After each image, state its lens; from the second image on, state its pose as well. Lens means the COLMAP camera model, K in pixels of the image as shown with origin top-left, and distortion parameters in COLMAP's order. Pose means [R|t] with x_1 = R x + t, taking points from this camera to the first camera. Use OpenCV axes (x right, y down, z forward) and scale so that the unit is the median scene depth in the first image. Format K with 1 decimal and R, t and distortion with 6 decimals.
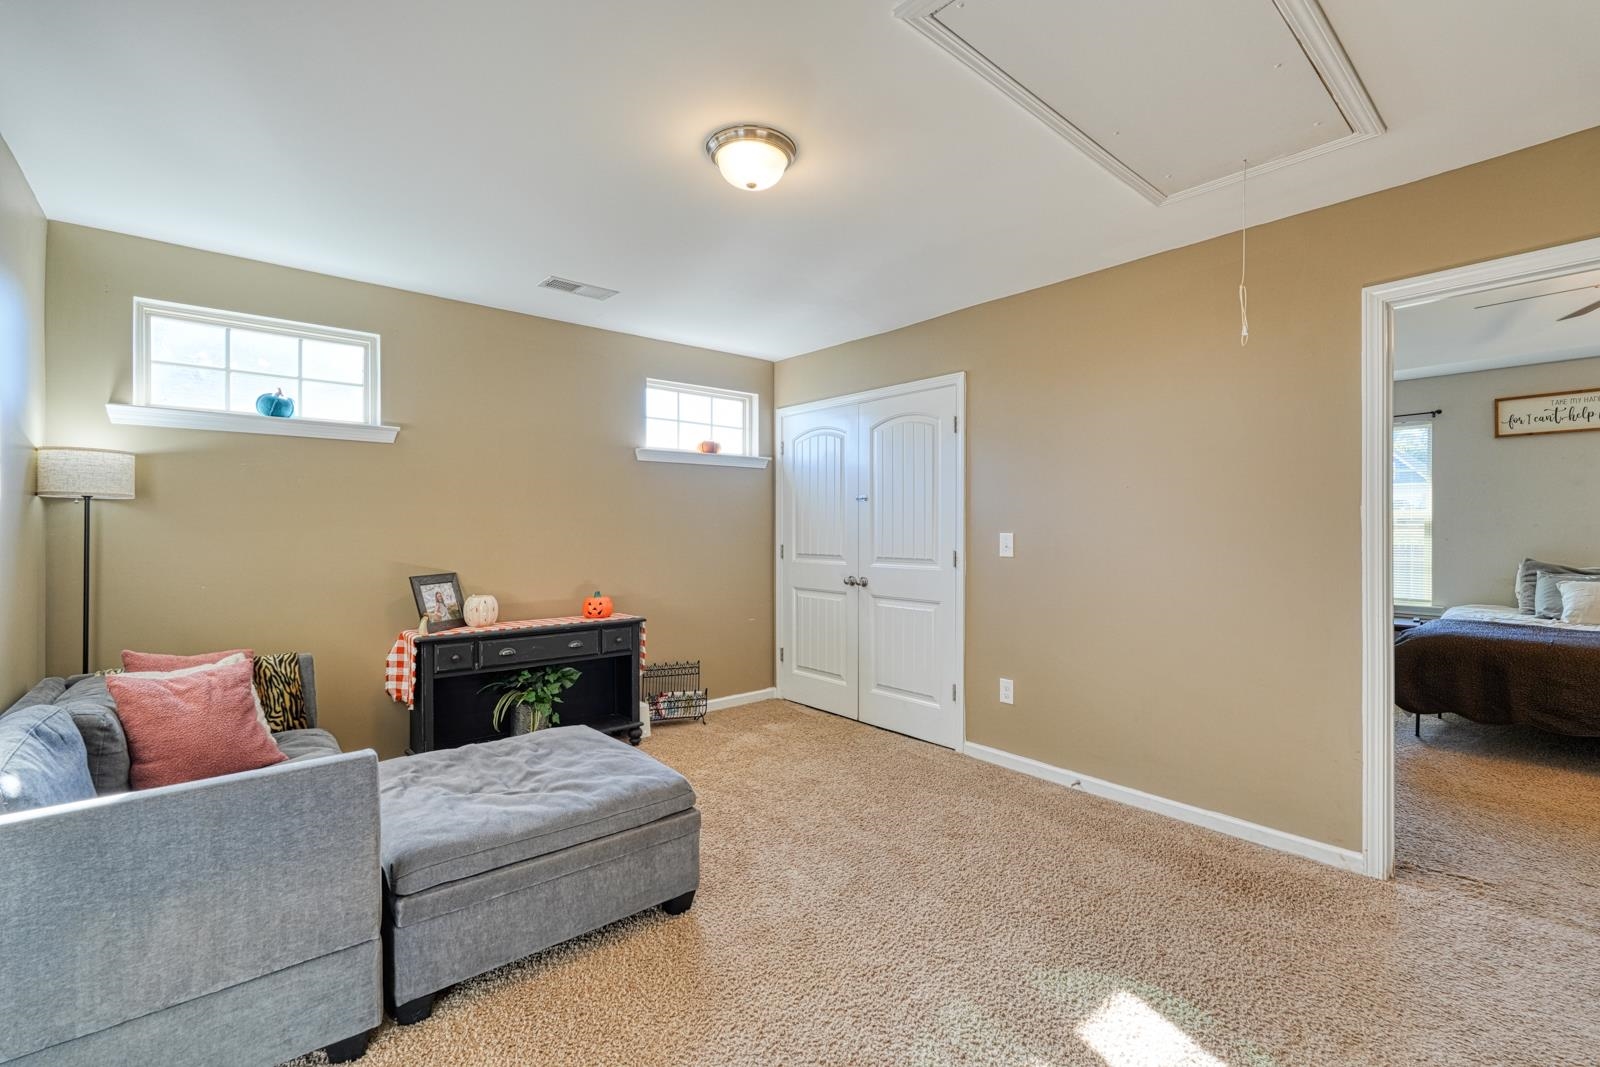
lens RADIAL K [[698.0, 0, 794.2], [0, 698.0, 535.7], [0, 0, 1]] dist [-0.004683, -0.000254]
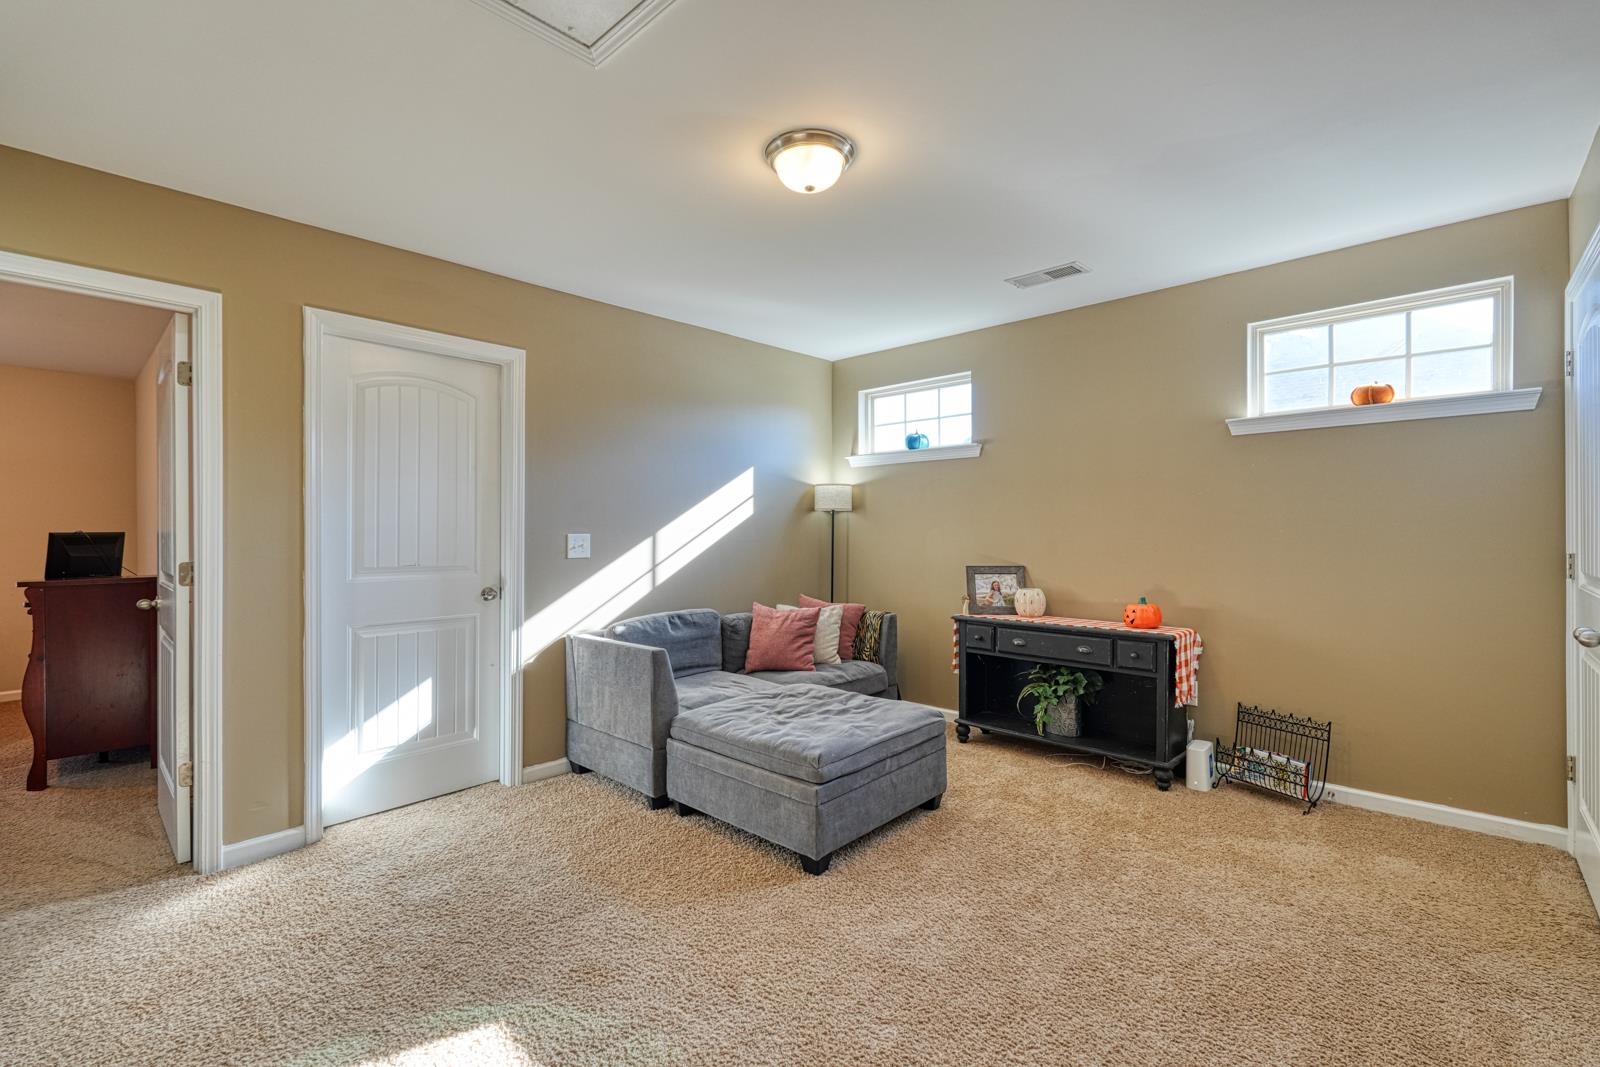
lens RADIAL K [[698.0, 0, 796.1], [0, 698.0, 529.5], [0, 0, 1]] dist [-0.004683, -0.000254]
pose [[0.107099, 0.003102, -0.994244, 0.542699], [0.001051, 0.999994, 0.003233, -0.008357], [0.994248, -0.001391, 0.107095, 0.490752]]
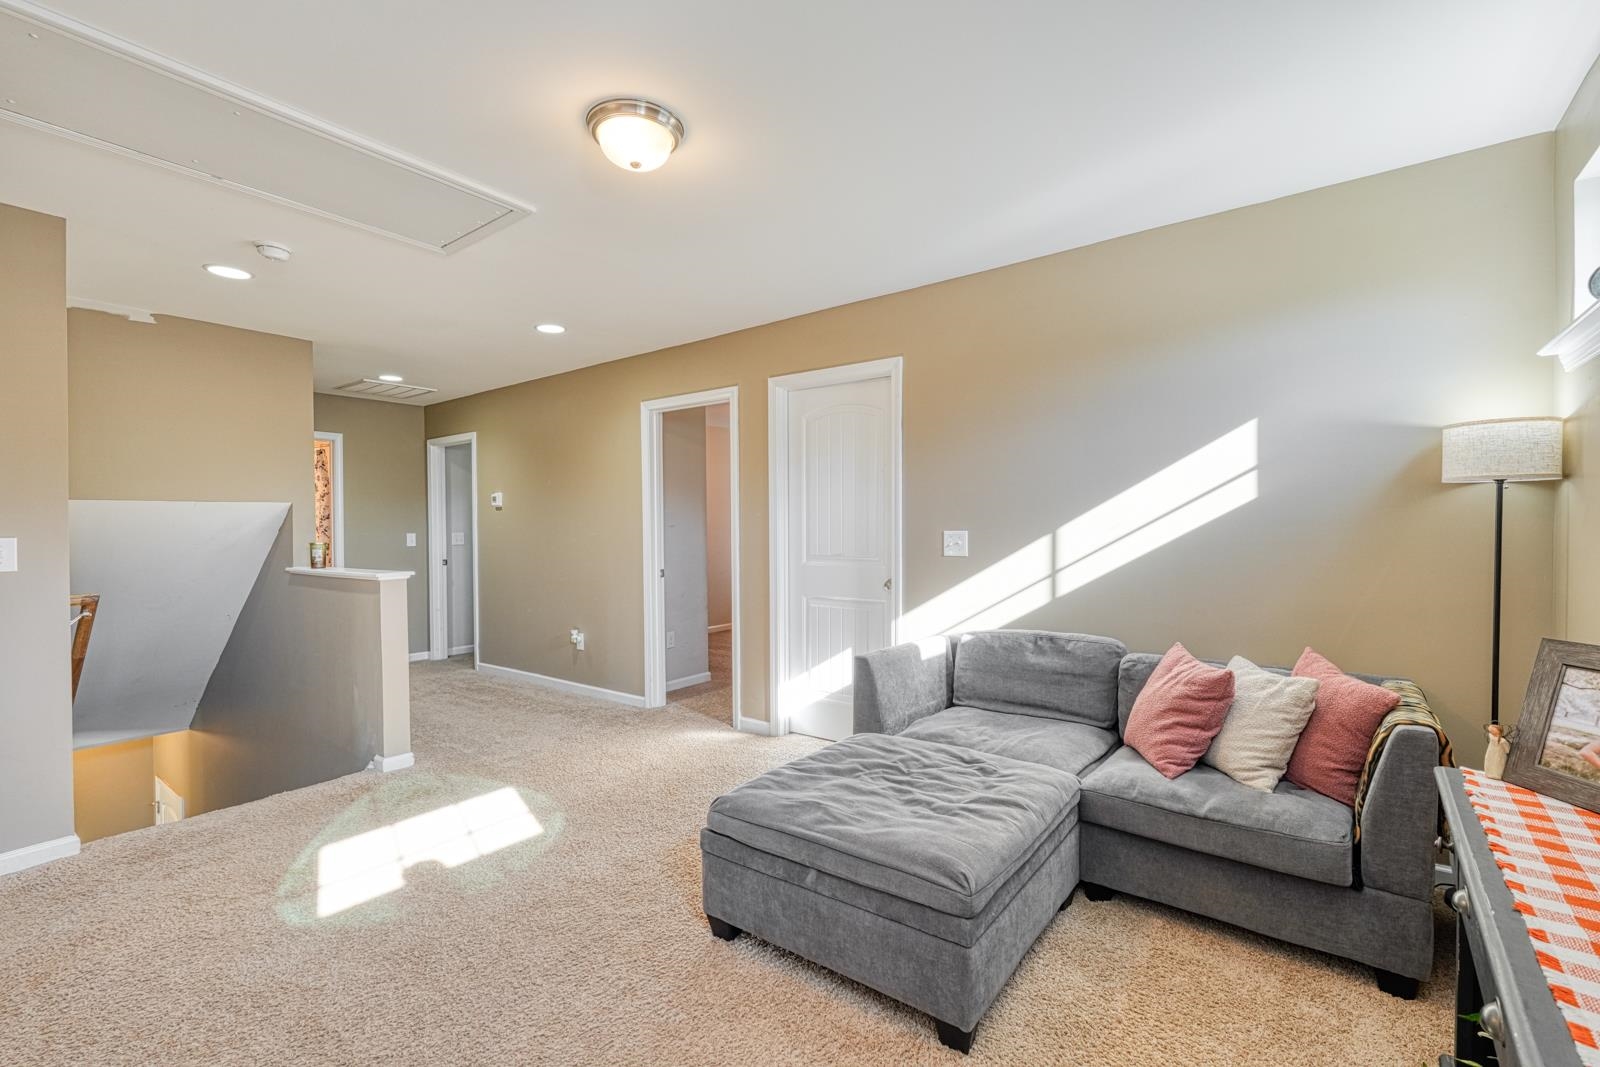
lens RADIAL K [[698.0, 0, 803.9], [0, 698.0, 530.0], [0, 0, 1]] dist [-0.004683, -0.000254]
pose [[-0.979467, 0.018054, -0.200794, -0.037442], [0.016016, 0.999802, 0.011770, -0.013749], [0.200967, 0.008312, -0.979563, 1.111977]]
